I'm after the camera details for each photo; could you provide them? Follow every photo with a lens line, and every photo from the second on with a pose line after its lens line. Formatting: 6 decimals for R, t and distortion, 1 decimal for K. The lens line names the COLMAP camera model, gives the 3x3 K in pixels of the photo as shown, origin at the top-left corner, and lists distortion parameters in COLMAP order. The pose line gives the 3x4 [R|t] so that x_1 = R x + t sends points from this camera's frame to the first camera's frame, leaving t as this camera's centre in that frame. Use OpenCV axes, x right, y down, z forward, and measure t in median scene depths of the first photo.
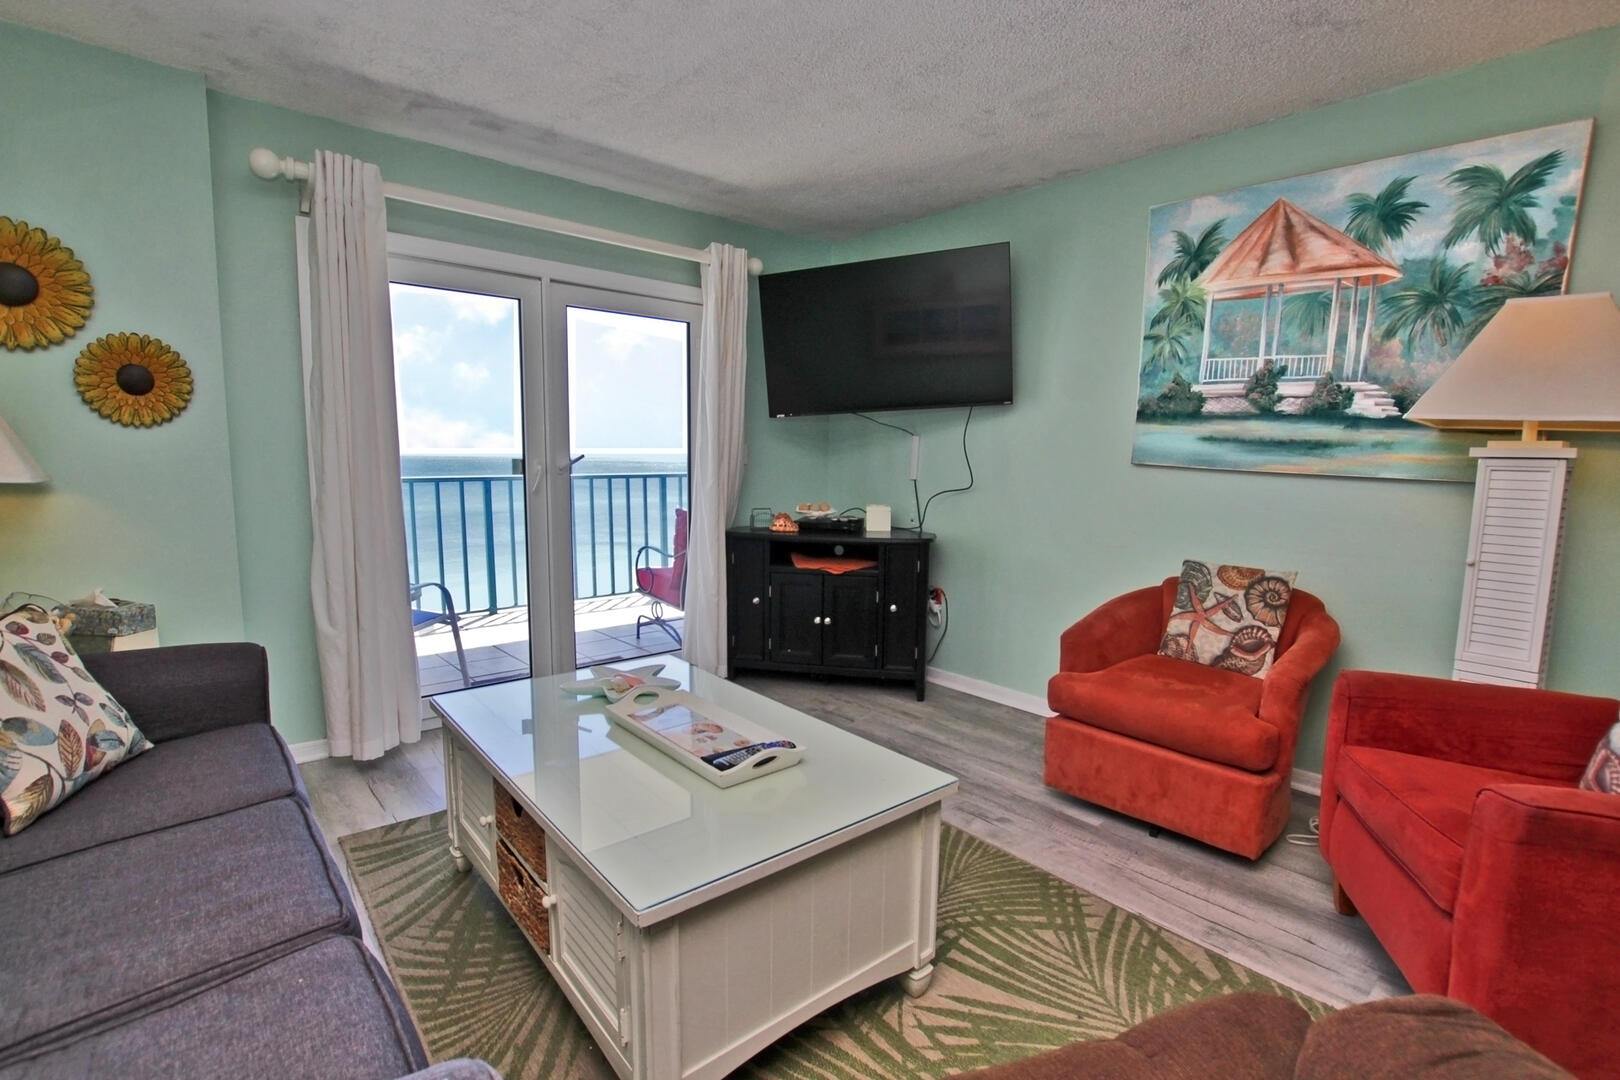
lens RADIAL K [[751.3, 0, 814.3], [0, 751.3, 546.2], [0, 0, 1]] dist [-0.016969, 0.000634]
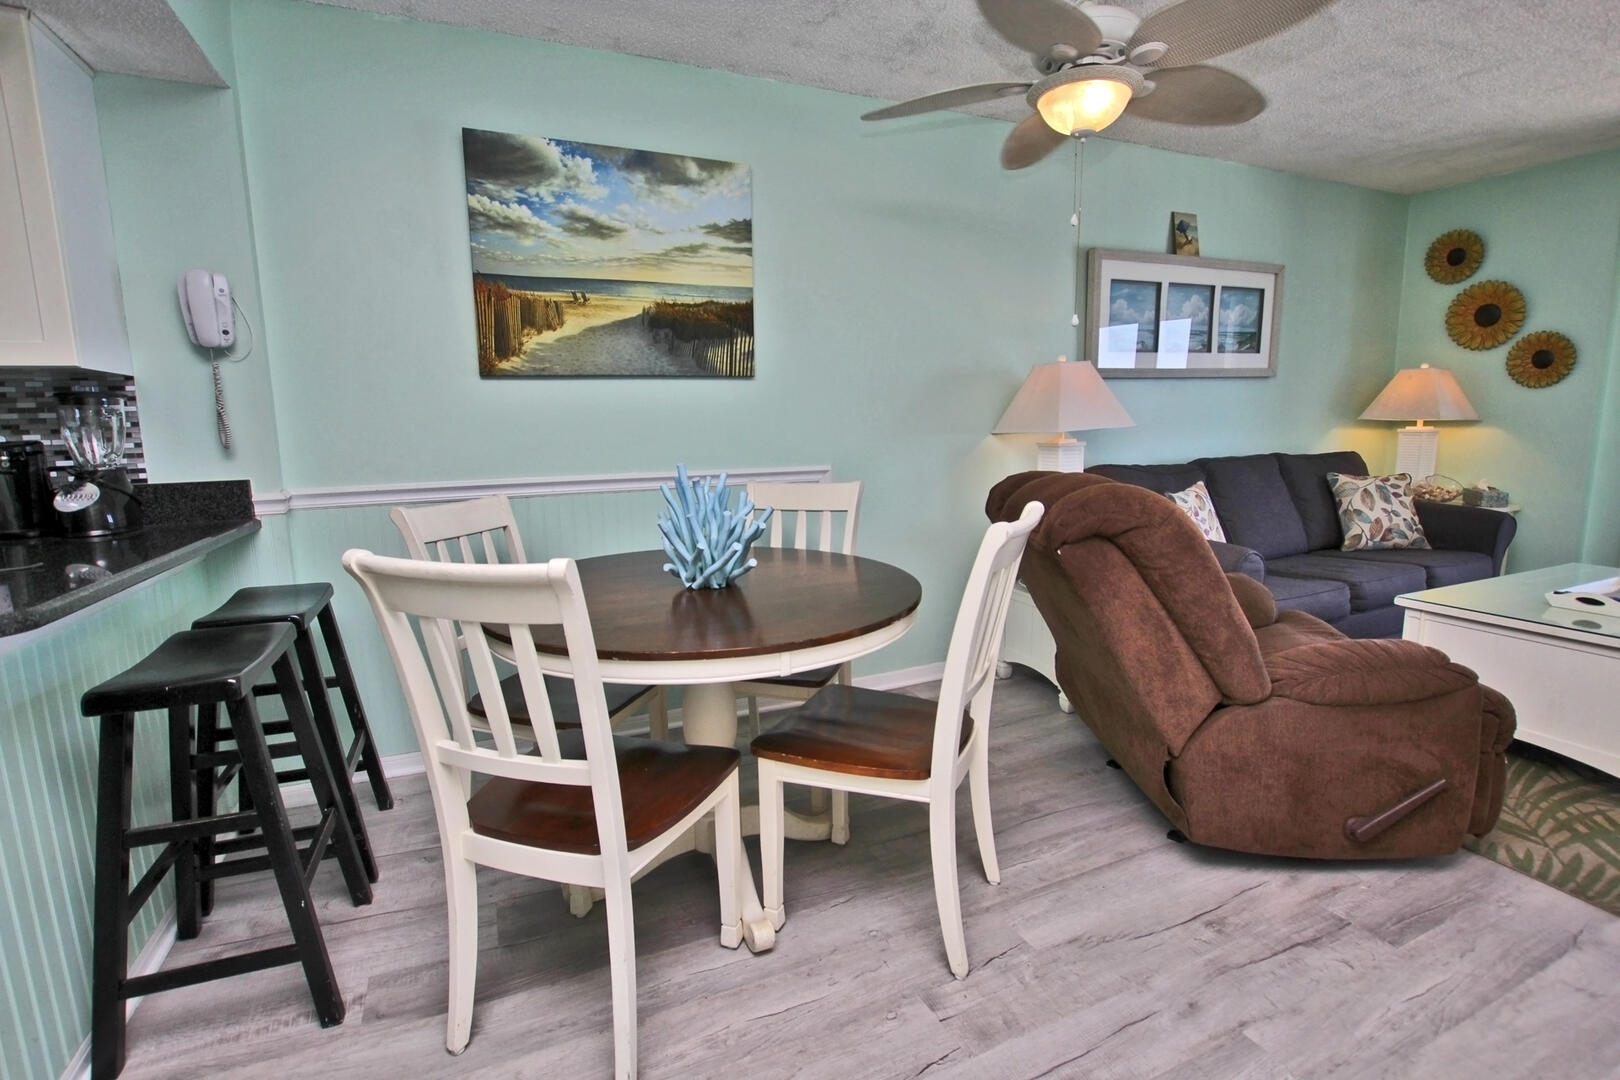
lens RADIAL K [[751.3, 0, 807.4], [0, 751.3, 537.5], [0, 0, 1]] dist [-0.016969, 0.000634]
pose [[-0.285652, 0.144097, -0.947438, 0.982162], [-0.101030, 0.978594, 0.179296, 0.030260], [0.952993, 0.146936, -0.264979, -0.061457]]
